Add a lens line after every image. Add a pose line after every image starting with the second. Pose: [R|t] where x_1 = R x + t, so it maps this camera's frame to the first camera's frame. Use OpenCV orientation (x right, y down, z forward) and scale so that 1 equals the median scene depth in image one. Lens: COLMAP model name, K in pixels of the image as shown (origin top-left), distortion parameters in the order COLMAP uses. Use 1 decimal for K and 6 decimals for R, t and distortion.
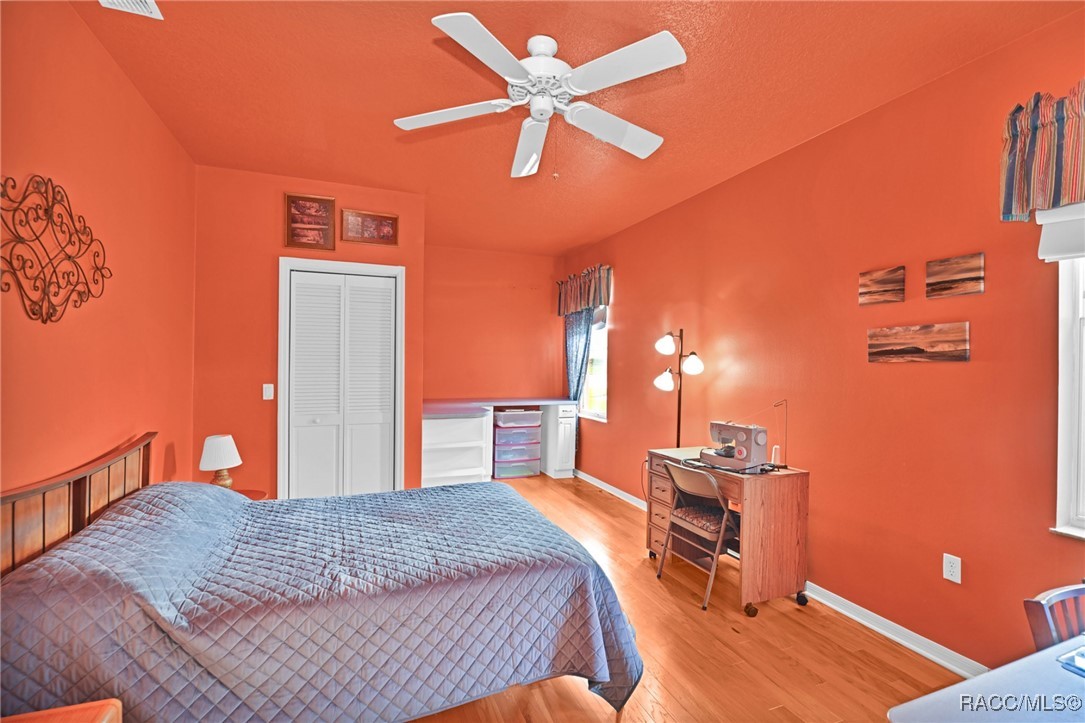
lens RADIAL K [[482.4, 0, 541.9], [0, 482.4, 359.5], [0, 0, 1]] dist [-0.010037, -0.002720]
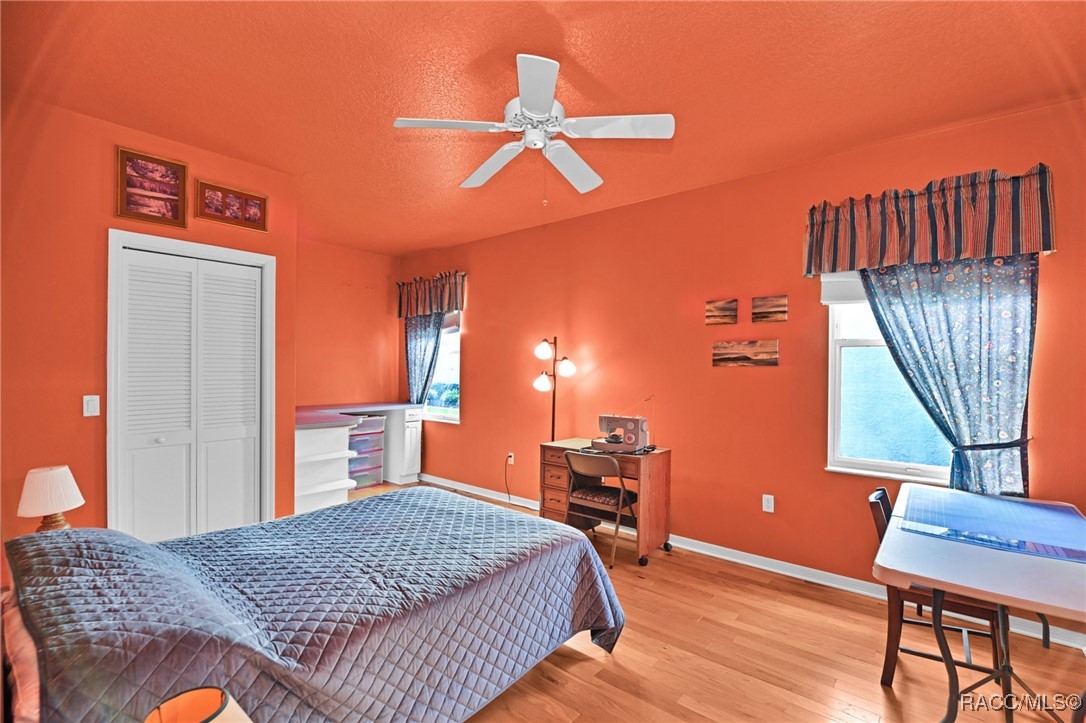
lens RADIAL K [[482.8, 0, 551.2], [0, 482.8, 366.0], [0, 0, 1]] dist [-0.010037, -0.002720]
pose [[0.878630, -0.001136, 0.477501, -0.371064], [-0.002915, 0.999966, 0.007742, -0.004291], [-0.477494, -0.008195, 0.878597, -0.002627]]
